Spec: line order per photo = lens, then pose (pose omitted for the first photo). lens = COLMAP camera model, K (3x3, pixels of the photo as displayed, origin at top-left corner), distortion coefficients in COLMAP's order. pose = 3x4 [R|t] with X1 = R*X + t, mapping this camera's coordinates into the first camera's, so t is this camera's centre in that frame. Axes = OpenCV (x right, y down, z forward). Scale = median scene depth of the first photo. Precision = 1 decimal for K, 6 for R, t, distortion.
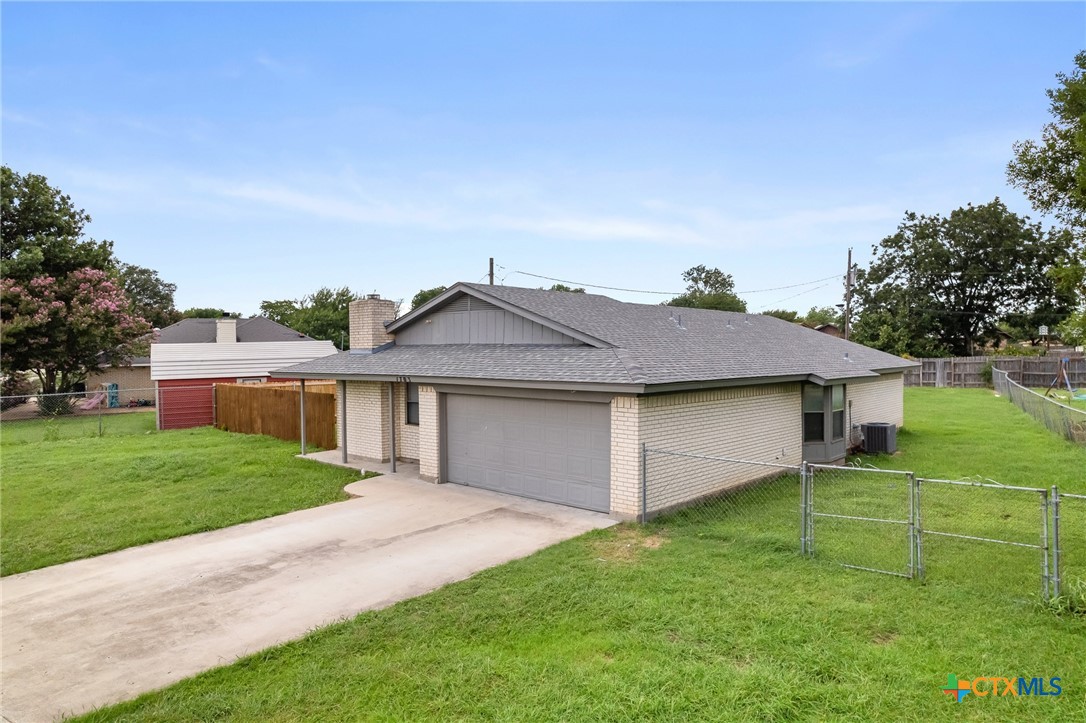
lens RADIAL K [[703.8, 0, 543.0], [0, 703.8, 361.5], [0, 0, 1]] dist [-0.082189, 0.084311]
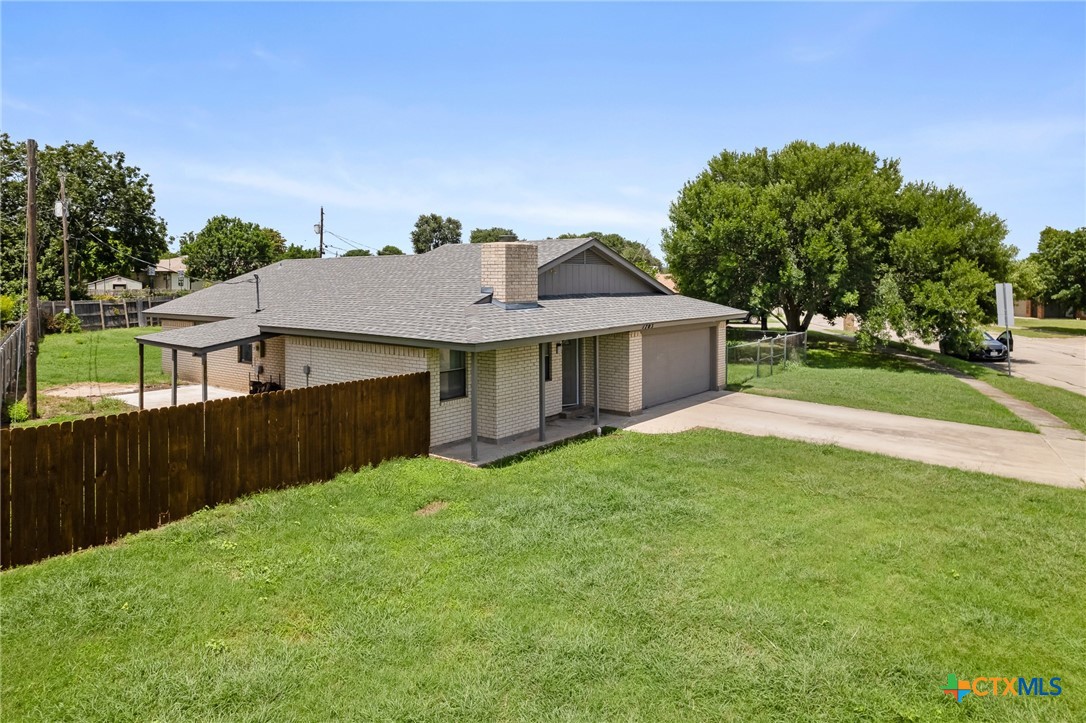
lens RADIAL K [[703.8, 0, 543.0], [0, 703.8, 361.5], [0, 0, 1]] dist [-0.082189, 0.084311]
pose [[-0.077089, -0.113833, 0.990505, -1.892430], [0.015761, 0.993198, 0.115369, -0.075553], [-0.996900, 0.024505, -0.074770, 1.825826]]
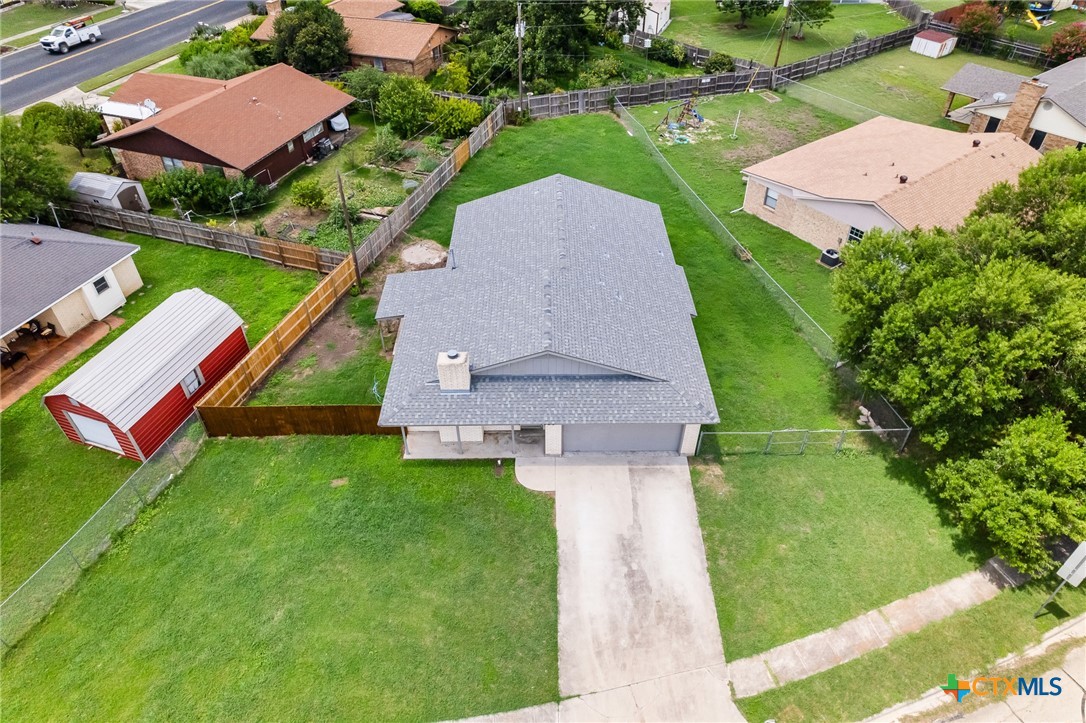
lens RADIAL K [[703.8, 0, 543.0], [0, 703.8, 361.5], [0, 0, 1]] dist [-0.082189, 0.084311]
pose [[0.737367, -0.437335, 0.514809, -1.470886], [0.012115, 0.770564, 0.637248, -1.698583], [-0.675384, -0.463649, 0.573486, 0.157778]]
